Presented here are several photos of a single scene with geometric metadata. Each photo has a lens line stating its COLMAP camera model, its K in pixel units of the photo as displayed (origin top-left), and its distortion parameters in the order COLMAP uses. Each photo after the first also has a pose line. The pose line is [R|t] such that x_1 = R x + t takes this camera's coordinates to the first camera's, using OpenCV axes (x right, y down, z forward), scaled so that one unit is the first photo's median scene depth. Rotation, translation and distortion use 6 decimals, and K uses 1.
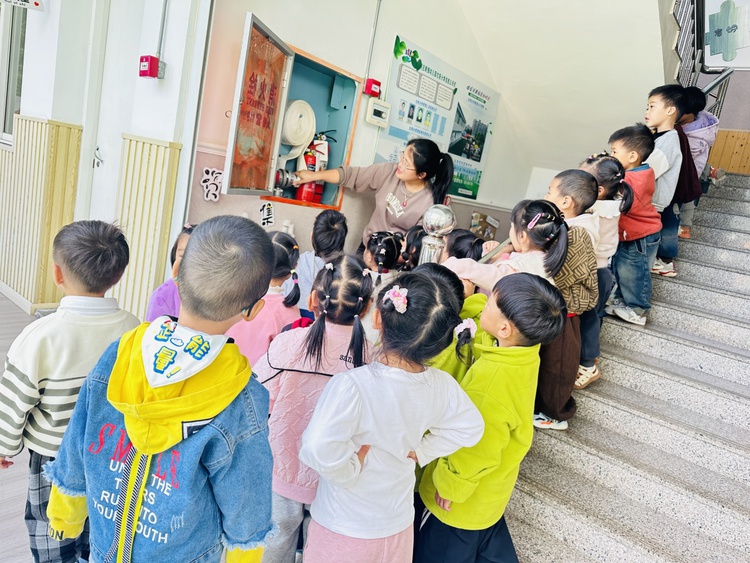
lens RADIAL K [[529.6, 0, 375.0], [0, 529.6, 281.5], [0, 0, 1]] dist [0.036321, -0.046612]
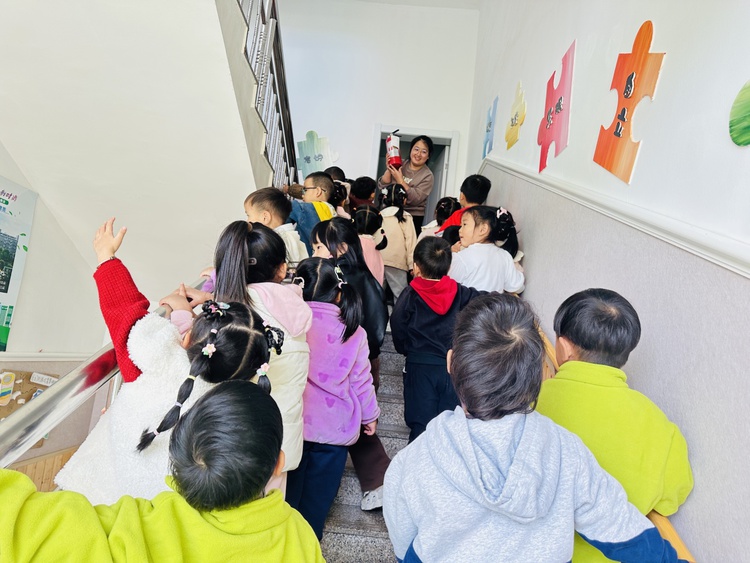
lens RADIAL K [[529.6, 0, 375.0], [0, 529.6, 281.5], [0, 0, 1]] dist [0.036321, -0.046612]
pose [[0.785388, -0.014905, 0.618824, 0.150191], [0.143104, 0.977000, -0.158090, -0.075927], [-0.602234, 0.212718, 0.769457, 0.248350]]
